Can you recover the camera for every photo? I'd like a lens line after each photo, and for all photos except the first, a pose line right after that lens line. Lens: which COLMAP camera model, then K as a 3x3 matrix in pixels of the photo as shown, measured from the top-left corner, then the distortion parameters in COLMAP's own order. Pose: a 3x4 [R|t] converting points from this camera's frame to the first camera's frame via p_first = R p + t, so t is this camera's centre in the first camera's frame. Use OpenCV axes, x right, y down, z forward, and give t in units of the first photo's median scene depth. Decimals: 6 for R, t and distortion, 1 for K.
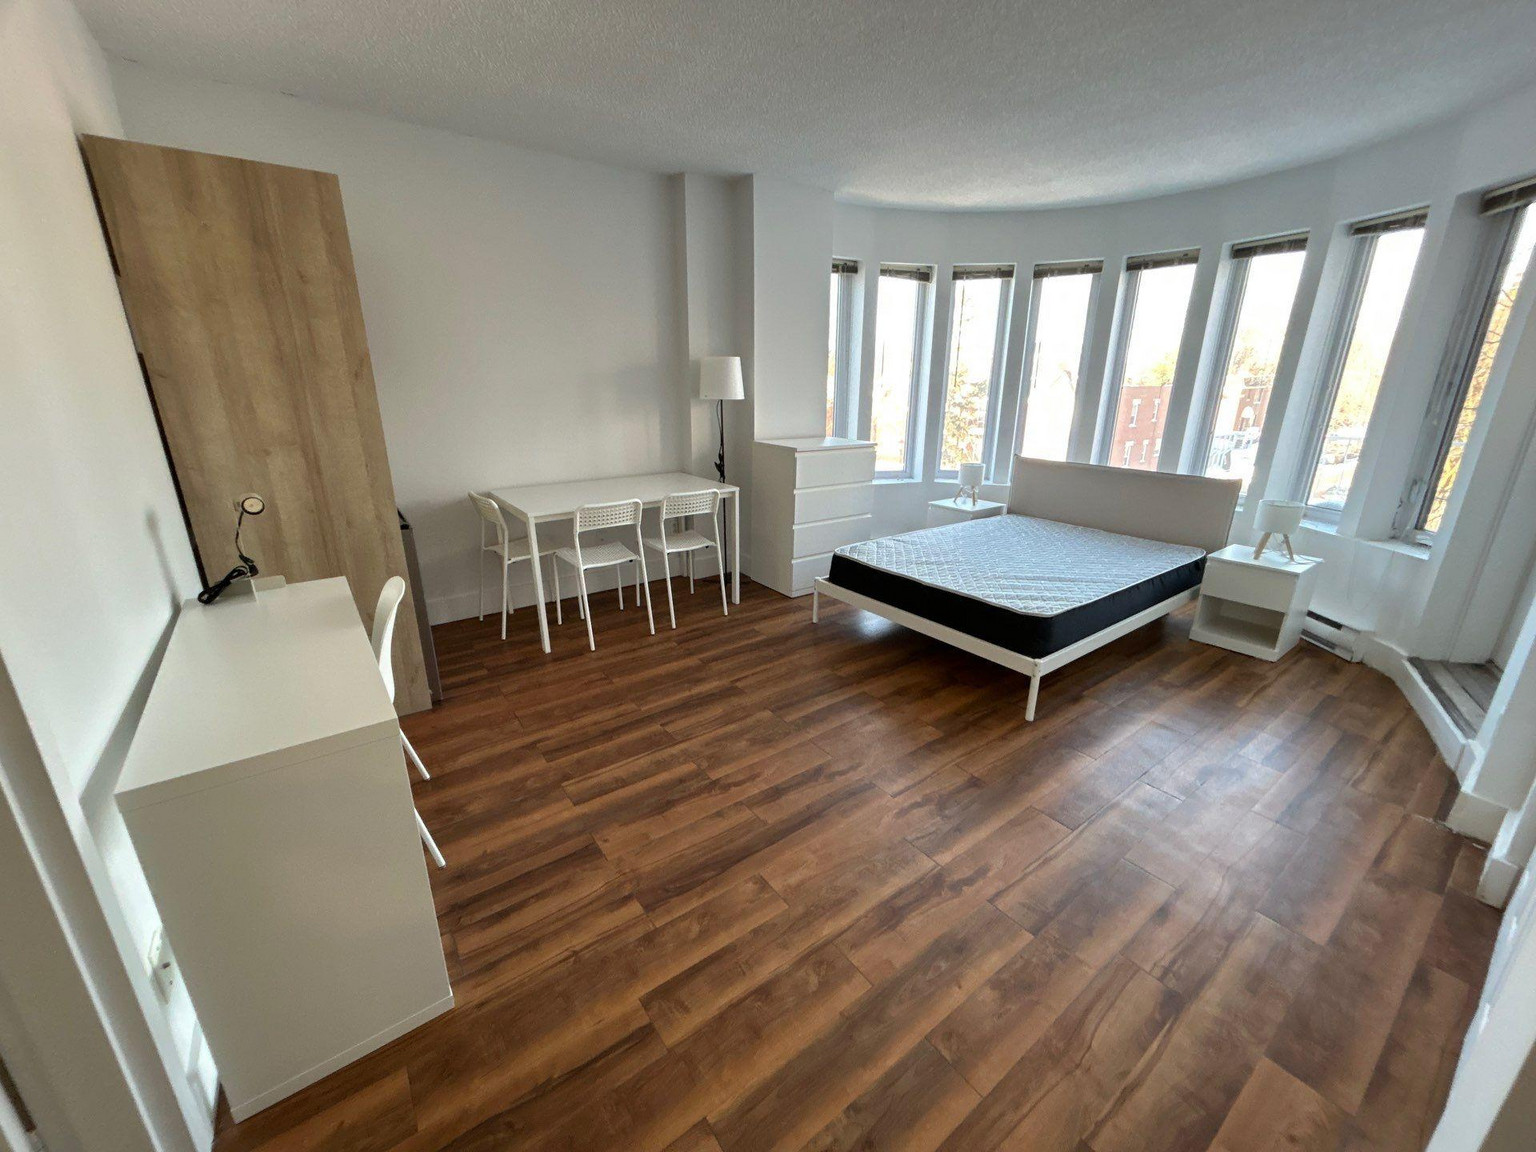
lens RADIAL K [[615.0, 0, 771.0], [0, 615.0, 574.7], [0, 0, 1]] dist [0.001758, -0.001030]
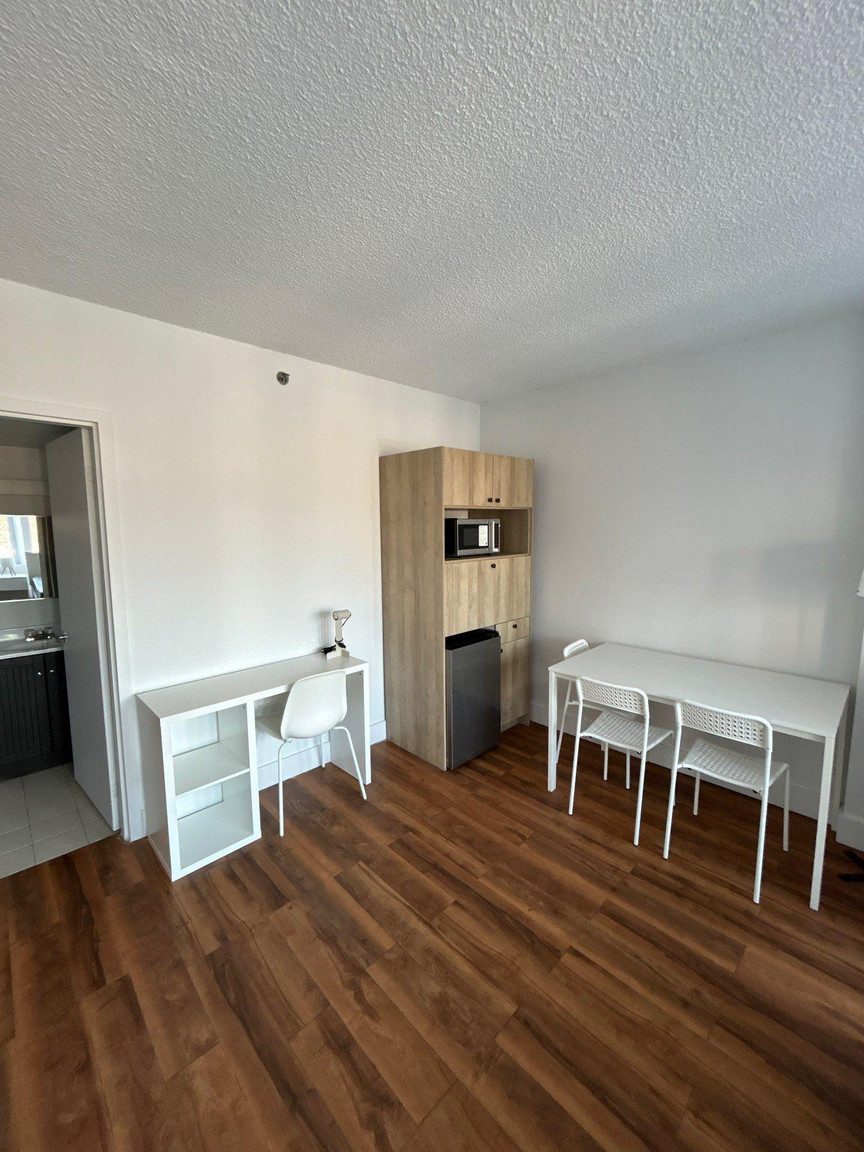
lens RADIAL K [[461.3, 0, 433.2], [0, 461.3, 576.1], [0, 0, 1]] dist [0.001758, -0.001030]
pose [[0.129851, 0.099275, -0.986551, 0.564100], [-0.295994, 0.953488, 0.056988, -0.326588], [0.946322, 0.284613, 0.153197, 0.787245]]
